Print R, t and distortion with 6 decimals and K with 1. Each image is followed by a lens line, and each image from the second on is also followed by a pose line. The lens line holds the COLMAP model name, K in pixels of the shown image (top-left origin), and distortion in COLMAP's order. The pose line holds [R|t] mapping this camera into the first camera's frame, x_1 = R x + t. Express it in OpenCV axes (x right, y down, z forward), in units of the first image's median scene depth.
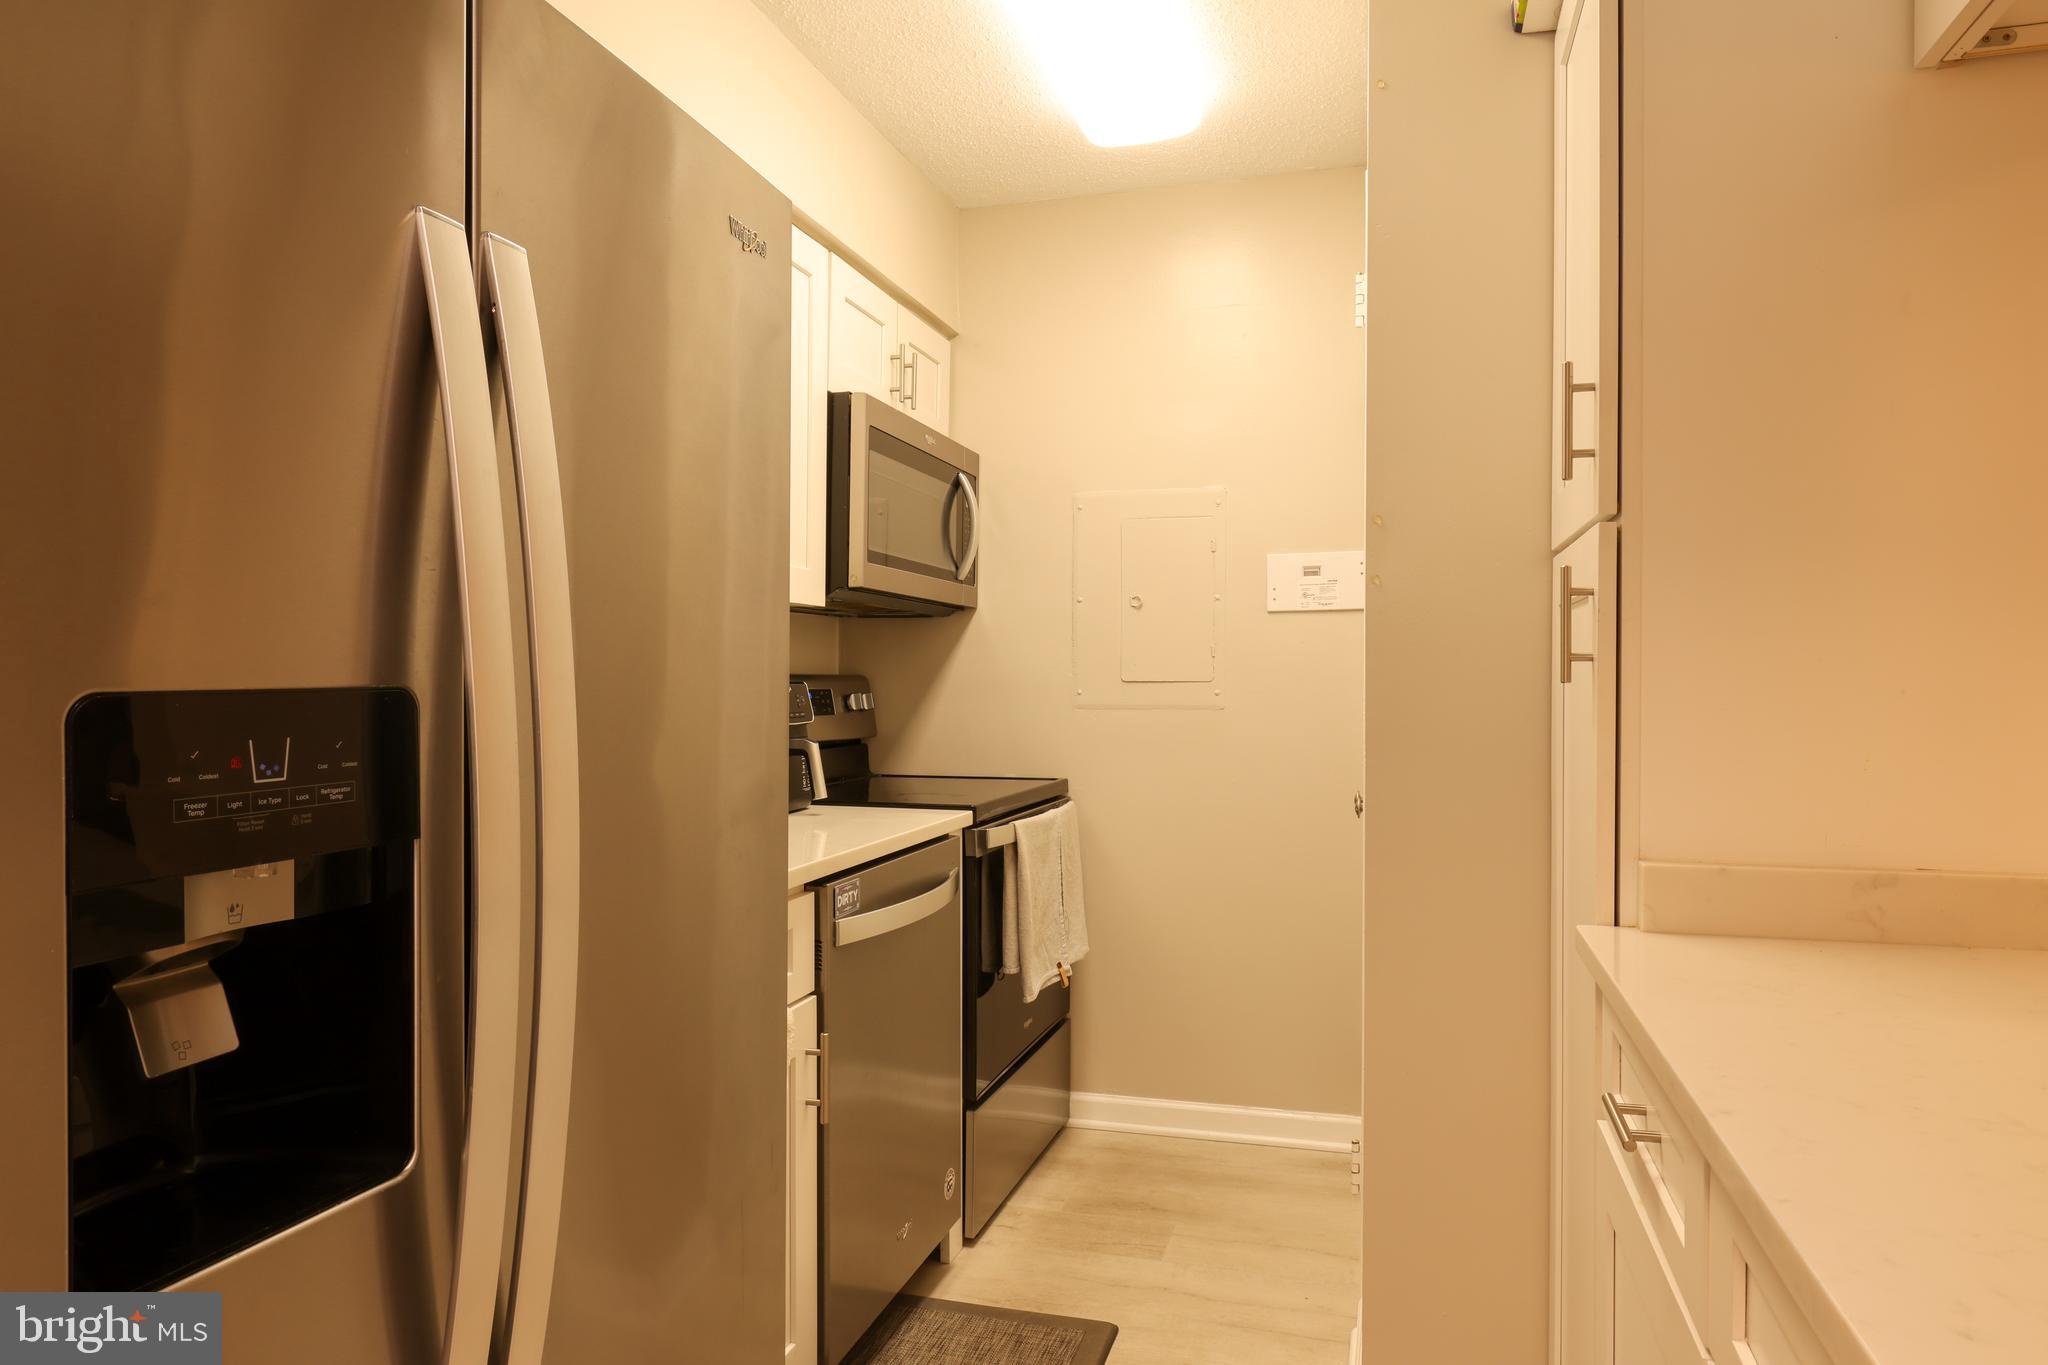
lens RADIAL K [[1295.5, 0, 1036.6], [0, 1295.5, 690.1], [0, 0, 1]] dist [-0.005322, 0.002181]
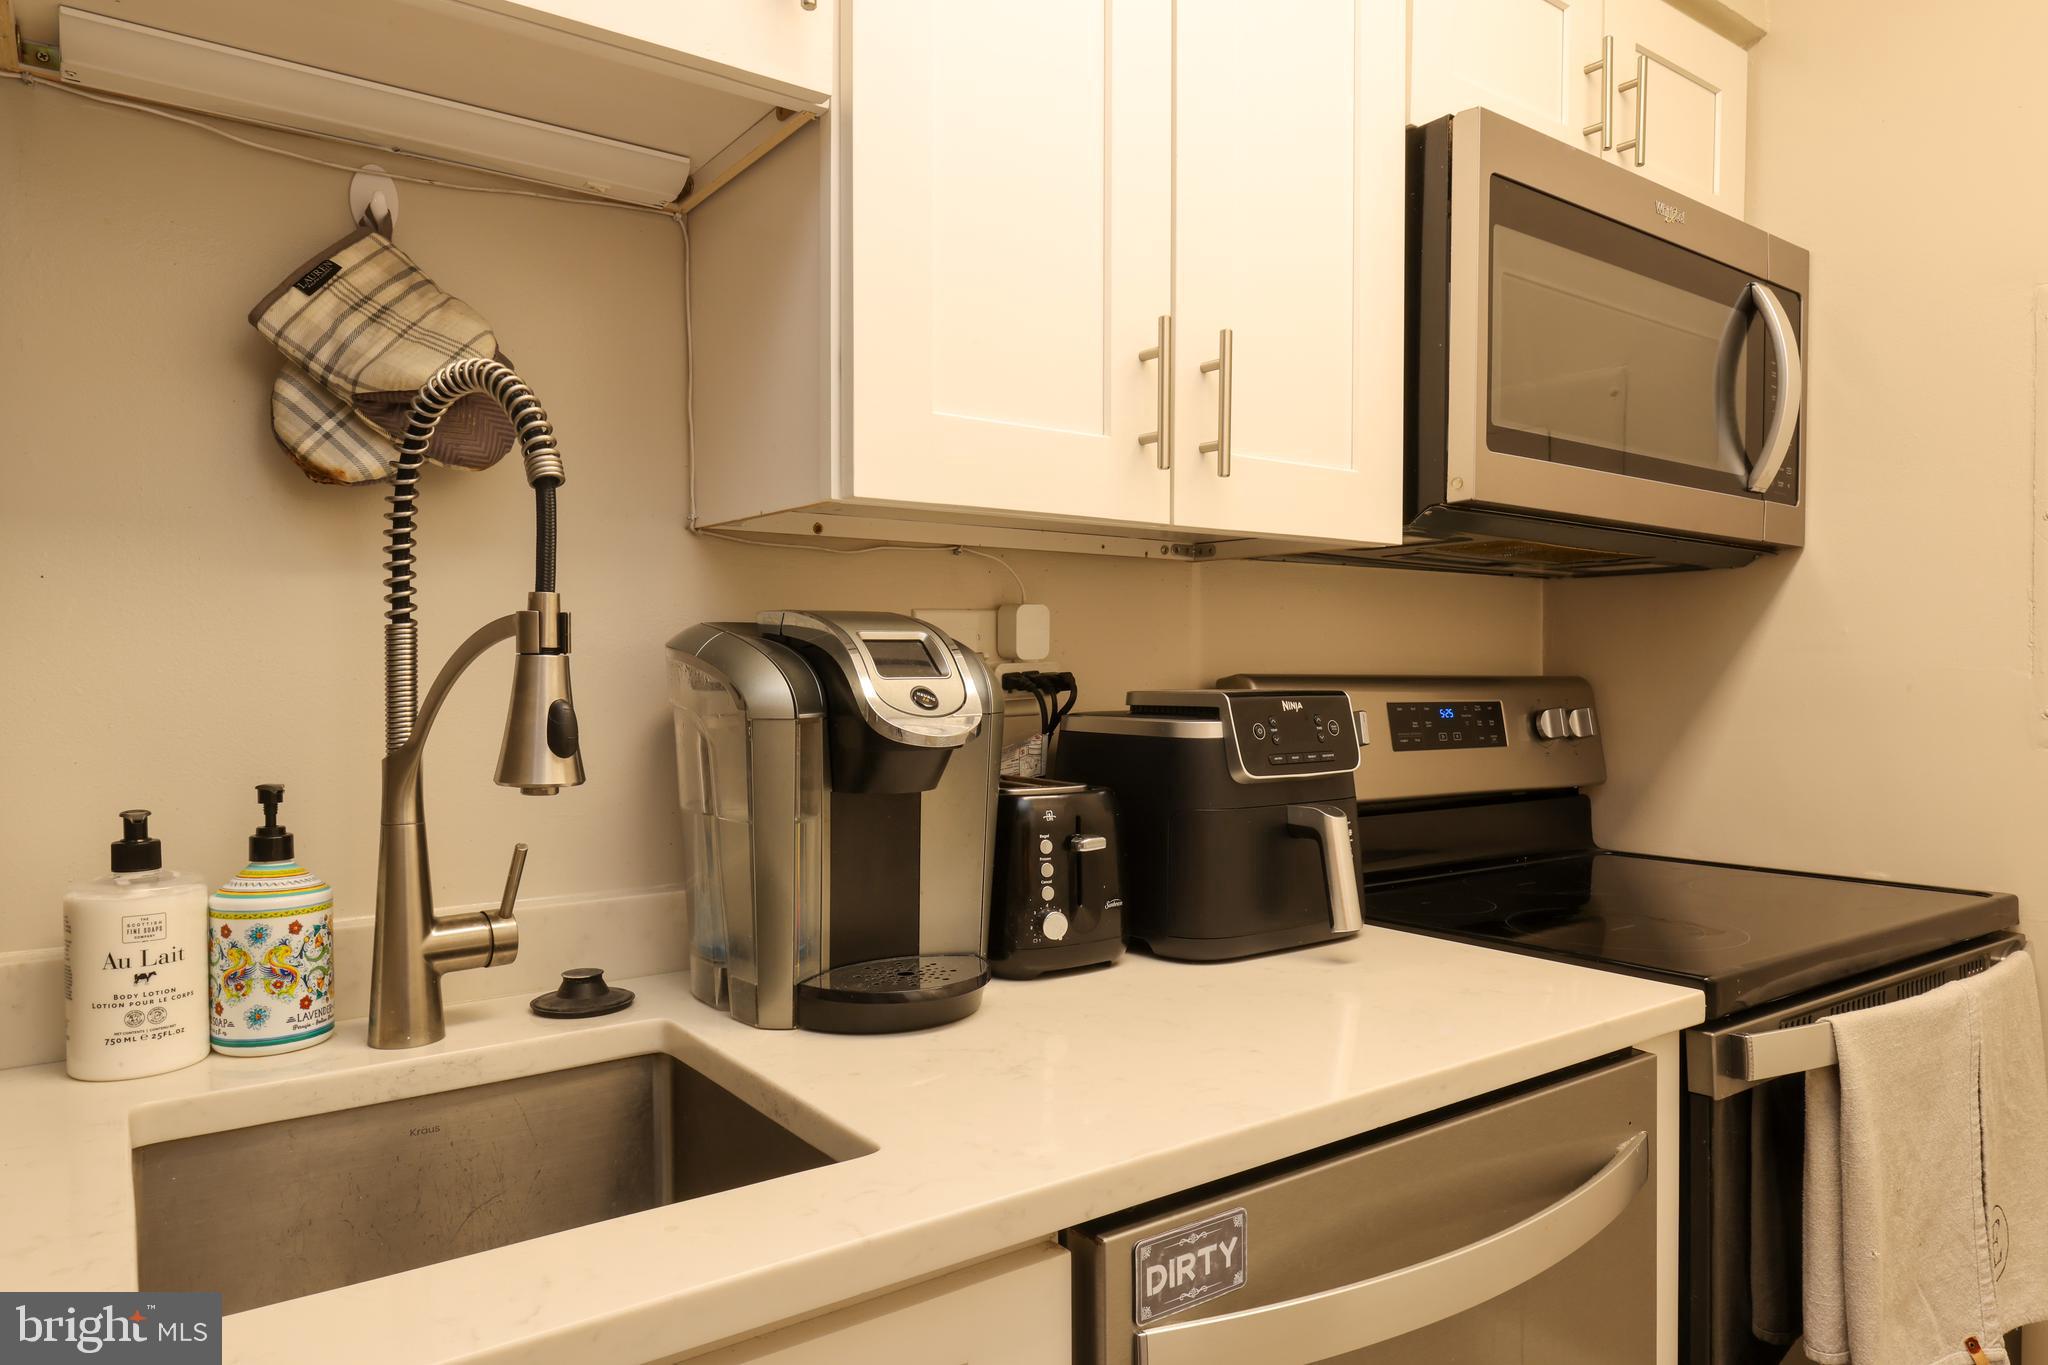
lens RADIAL K [[1295.5, 0, 1036.6], [0, 1295.5, 690.1], [0, 0, 1]] dist [-0.005322, 0.002181]
pose [[0.787762, 0.002987, -0.615973, 0.038227], [-0.002825, 0.999995, 0.001237, -0.006912], [0.615974, 0.000766, 0.787766, 0.487123]]
